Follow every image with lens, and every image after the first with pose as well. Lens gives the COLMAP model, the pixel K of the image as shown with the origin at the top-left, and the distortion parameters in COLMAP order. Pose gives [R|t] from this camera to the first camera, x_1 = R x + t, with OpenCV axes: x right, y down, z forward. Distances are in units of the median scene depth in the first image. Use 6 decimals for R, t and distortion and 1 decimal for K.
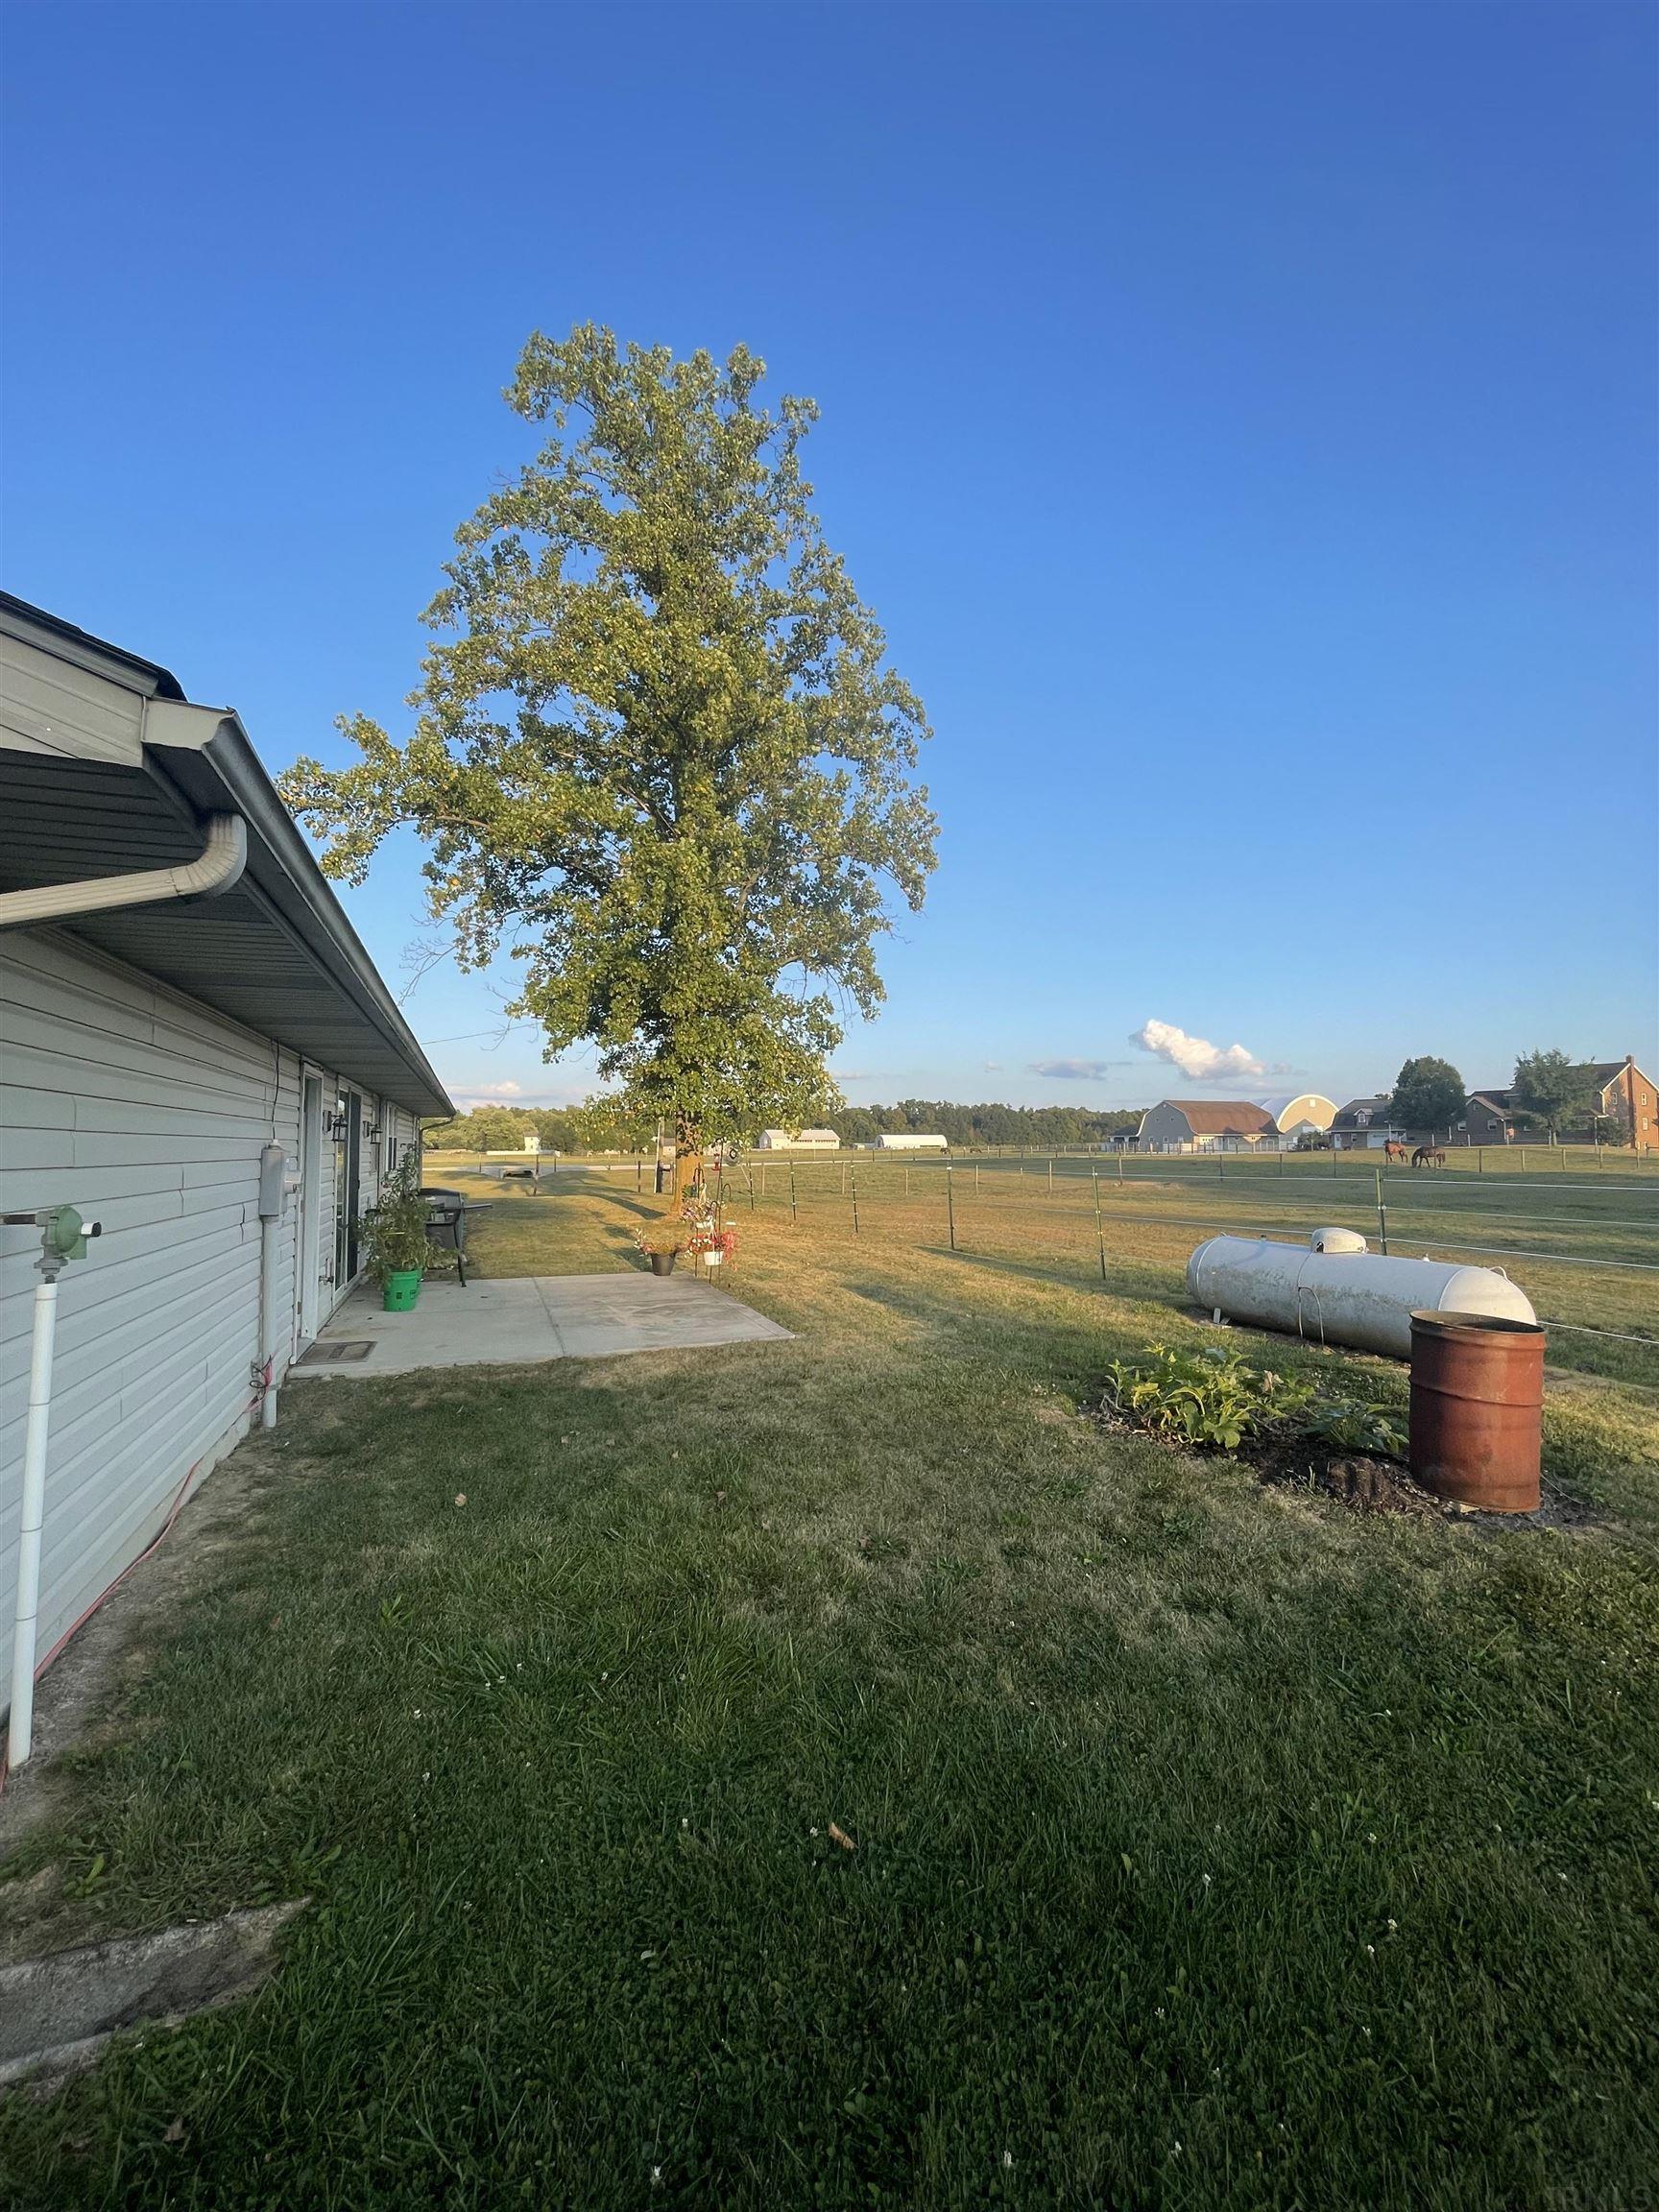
lens RADIAL K [[894.1, 0, 835.1], [0, 894.1, 1104.6], [0, 0, 1]] dist [-0.000073, 0.000313]
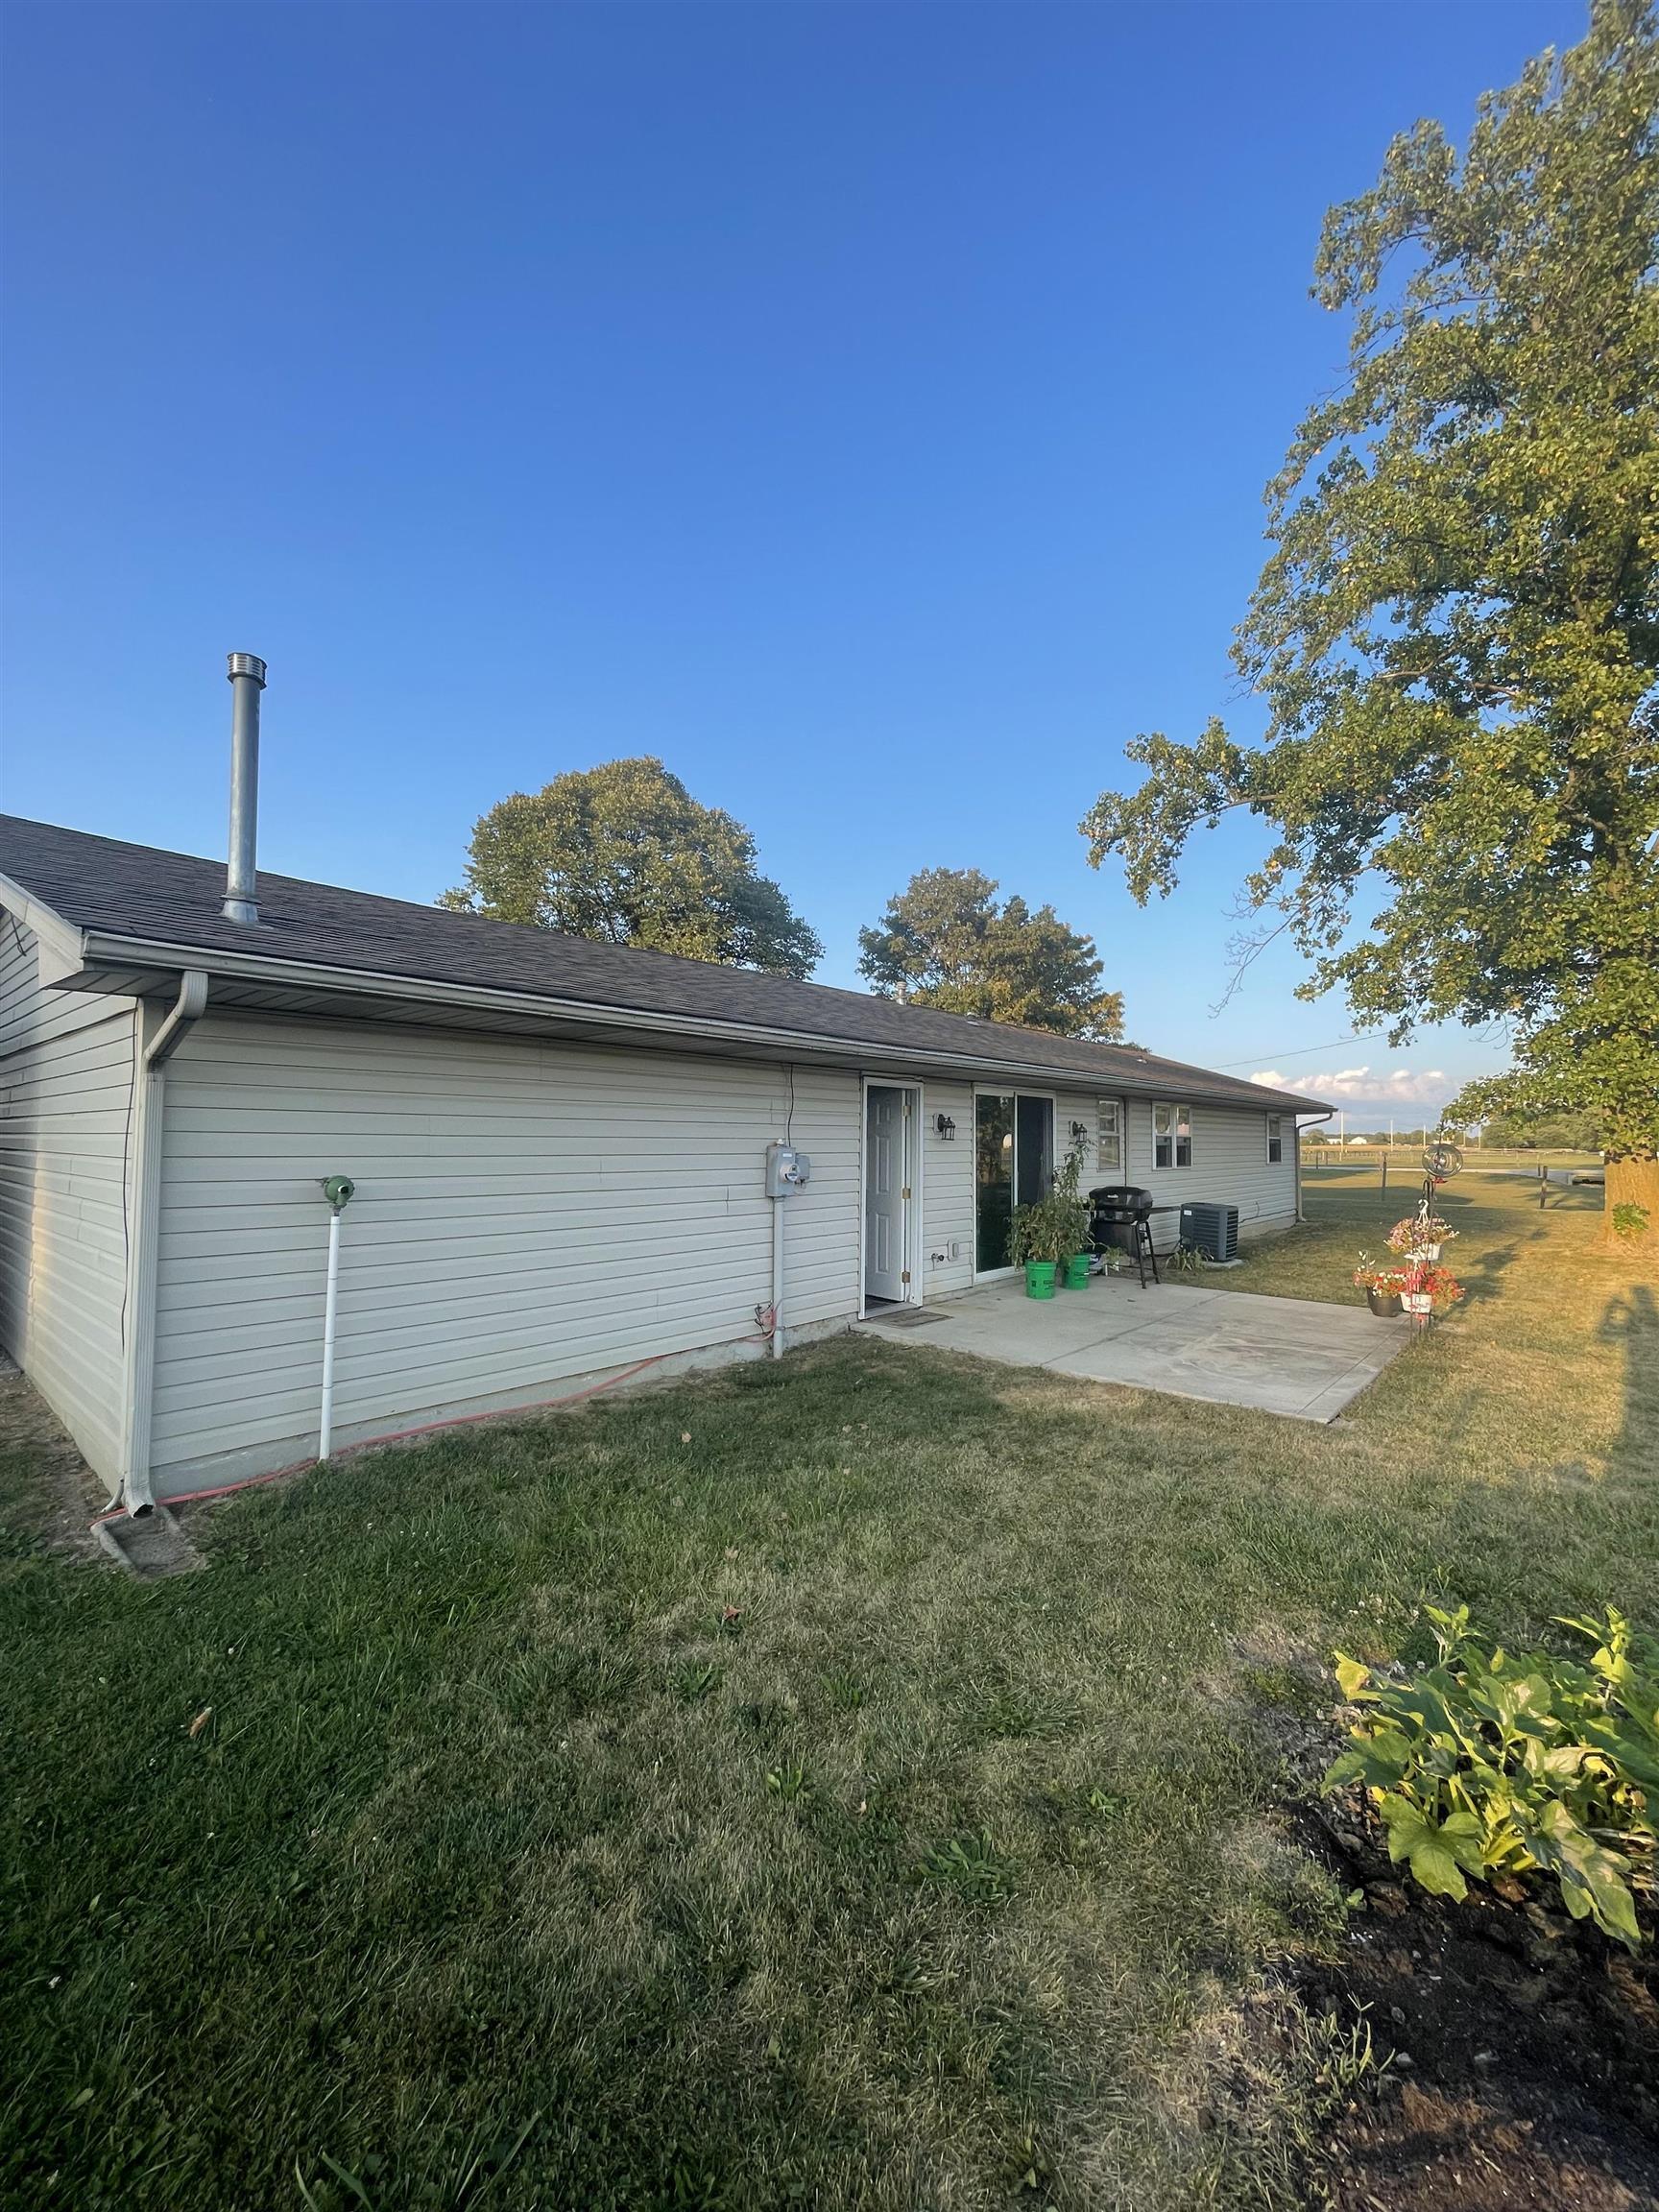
lens RADIAL K [[894.1, 0, 835.5], [0, 894.1, 1104.5], [0, 0, 1]] dist [-0.000073, 0.000313]
pose [[0.462701, -0.030810, -0.885979, 0.216686], [0.033832, 0.999282, -0.017082, 0.005270], [0.885869, -0.022071, 0.463411, 0.178882]]
